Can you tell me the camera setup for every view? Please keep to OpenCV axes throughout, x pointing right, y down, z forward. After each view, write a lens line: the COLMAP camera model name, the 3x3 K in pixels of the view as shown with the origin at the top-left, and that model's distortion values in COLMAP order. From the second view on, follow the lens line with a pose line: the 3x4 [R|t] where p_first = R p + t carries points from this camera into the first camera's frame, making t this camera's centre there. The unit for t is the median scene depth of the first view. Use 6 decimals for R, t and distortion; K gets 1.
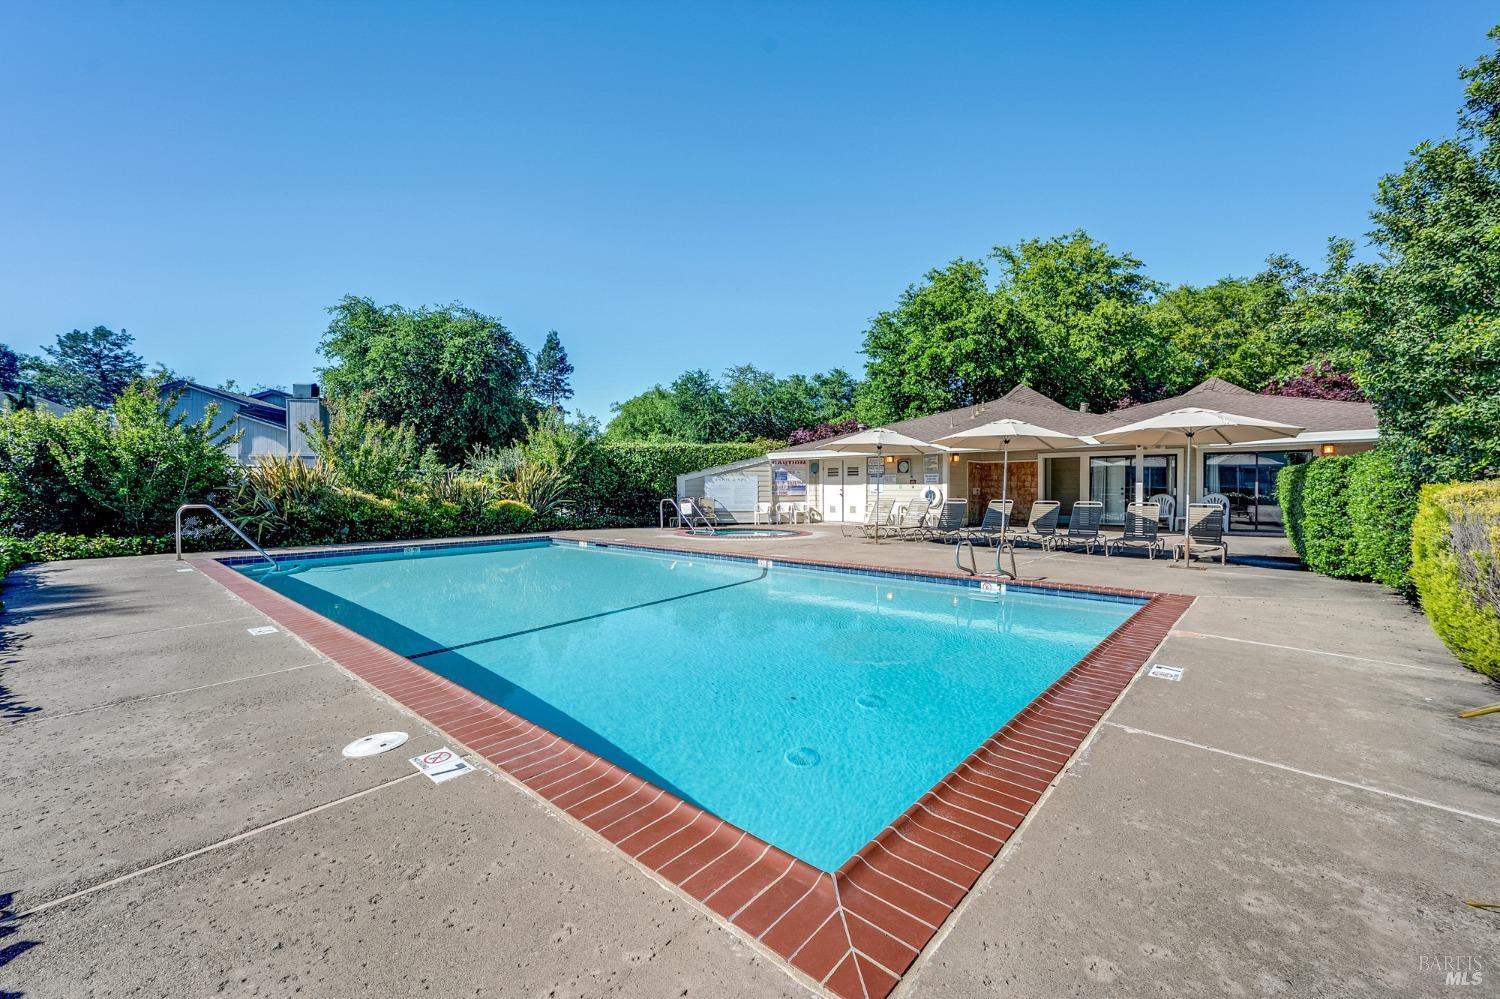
lens RADIAL K [[587.0, 0, 743.9], [0, 587.0, 482.3], [0, 0, 1]] dist [0.007652, -0.000468]
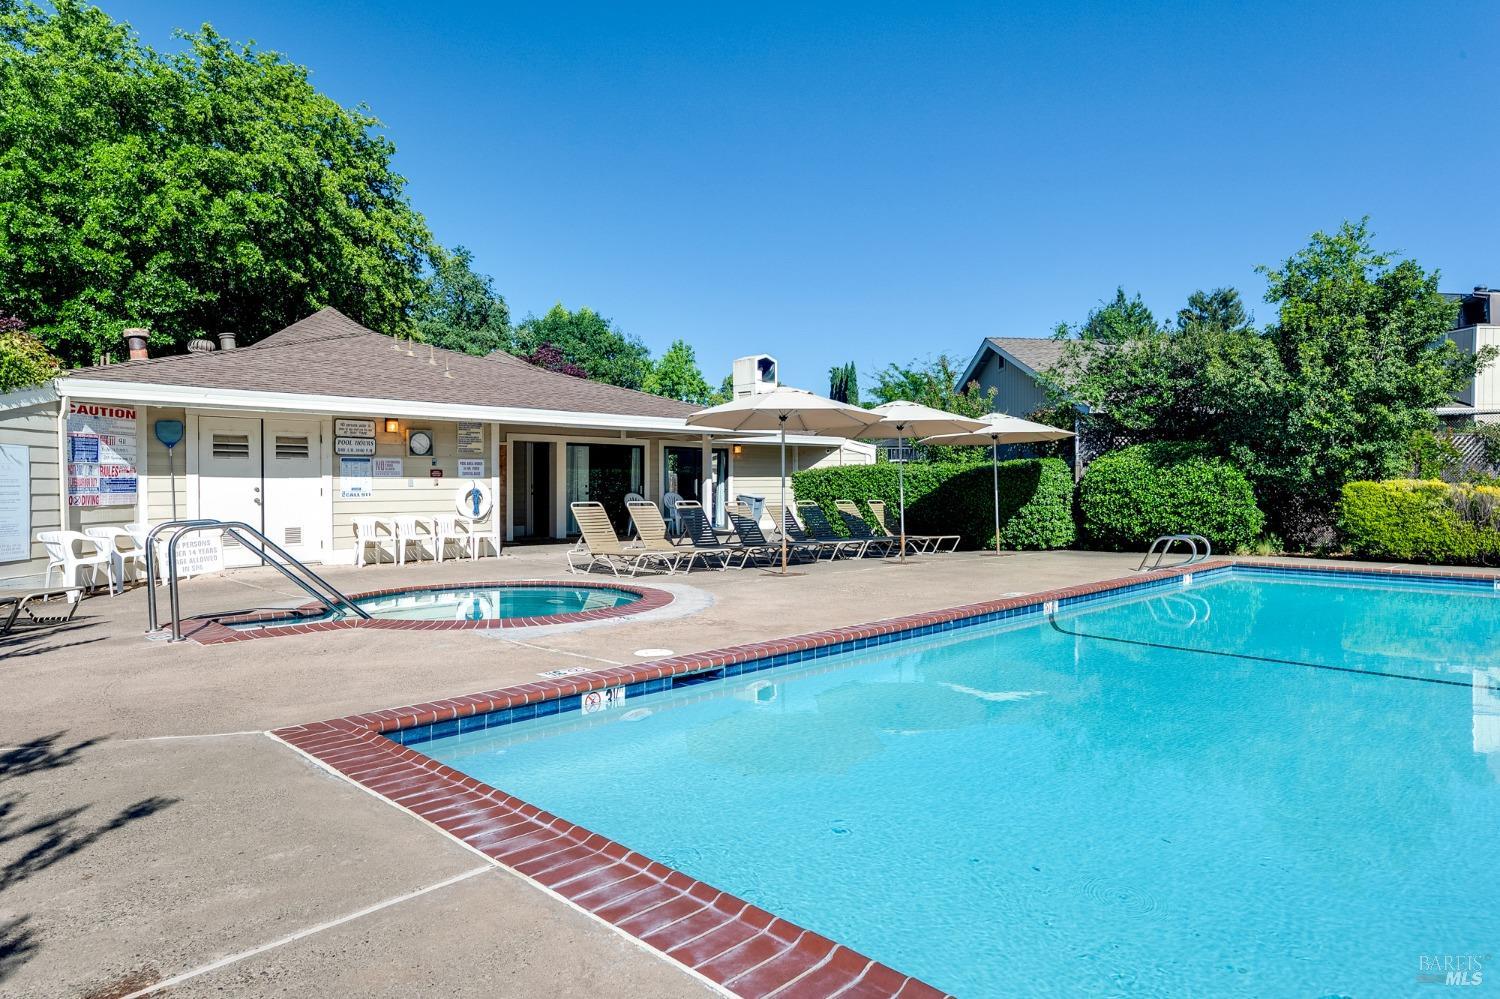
lens RADIAL K [[853.5, 0, 750.0], [0, 853.5, 499.5], [0, 0, 1]] dist [0.021366, 0.000366]
pose [[0.023490, -0.018515, 0.999553, -0.432370], [-0.009671, 0.999777, 0.018747, 0.005135], [-0.999677, -0.010107, 0.023306, 0.628695]]
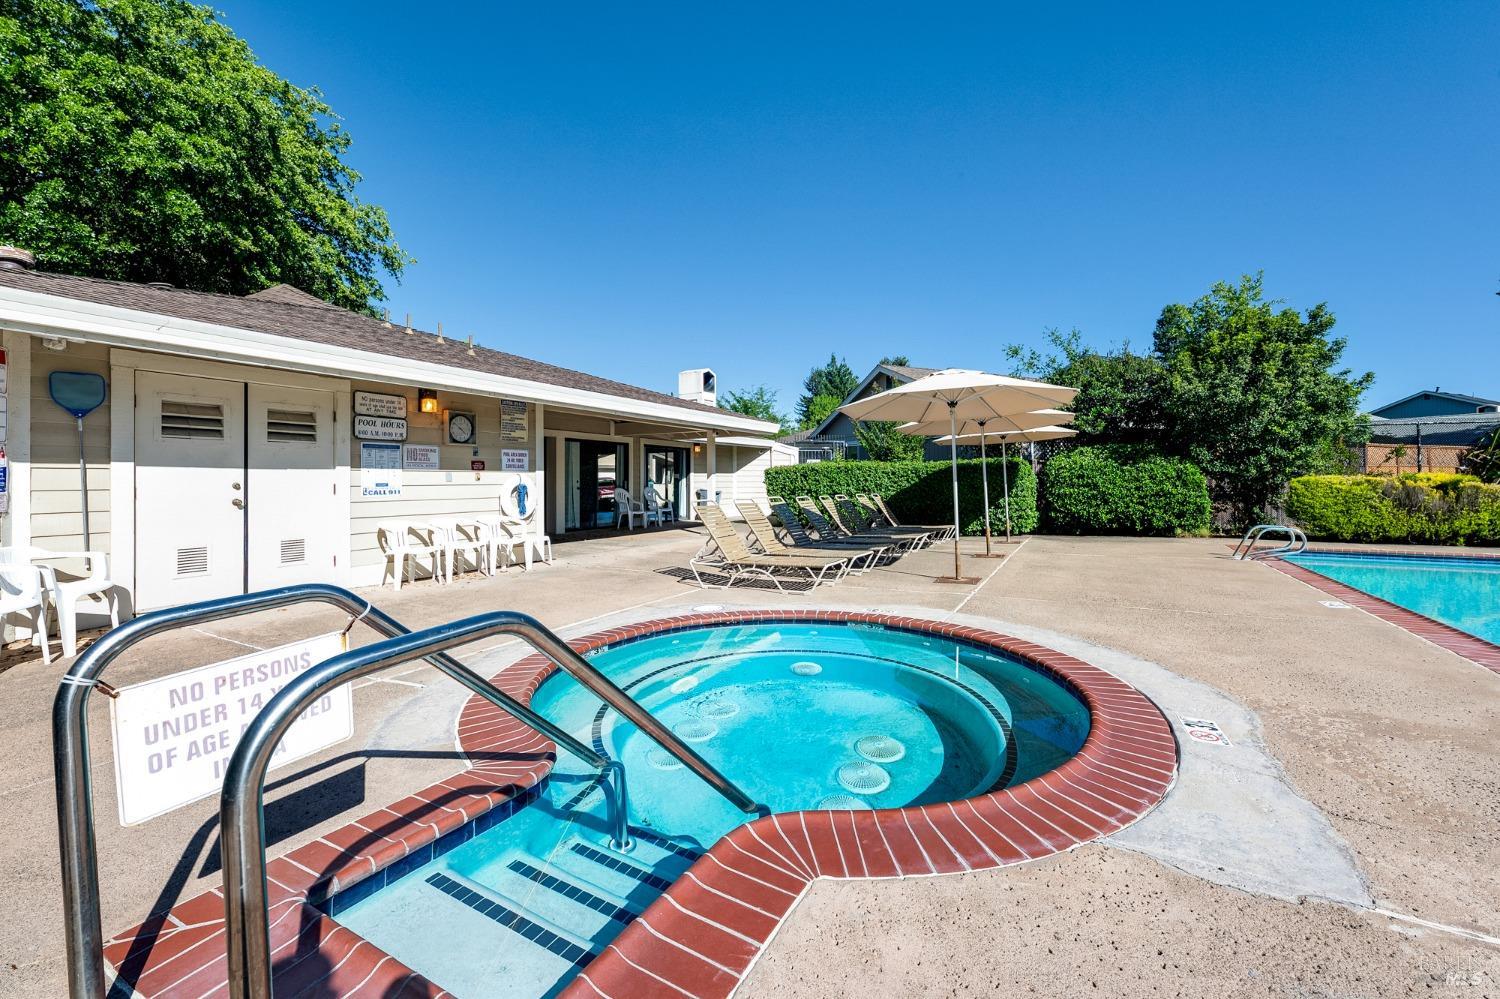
lens RADIAL K [[587.0, 0, 743.9], [0, 587.0, 482.3], [0, 0, 1]] dist [0.007652, -0.000468]
pose [[-0.250074, -0.003635, 0.968220, -0.168060], [-0.008944, 0.999959, 0.001444, 0.008408], [-0.968185, -0.008298, -0.250096, 0.826139]]
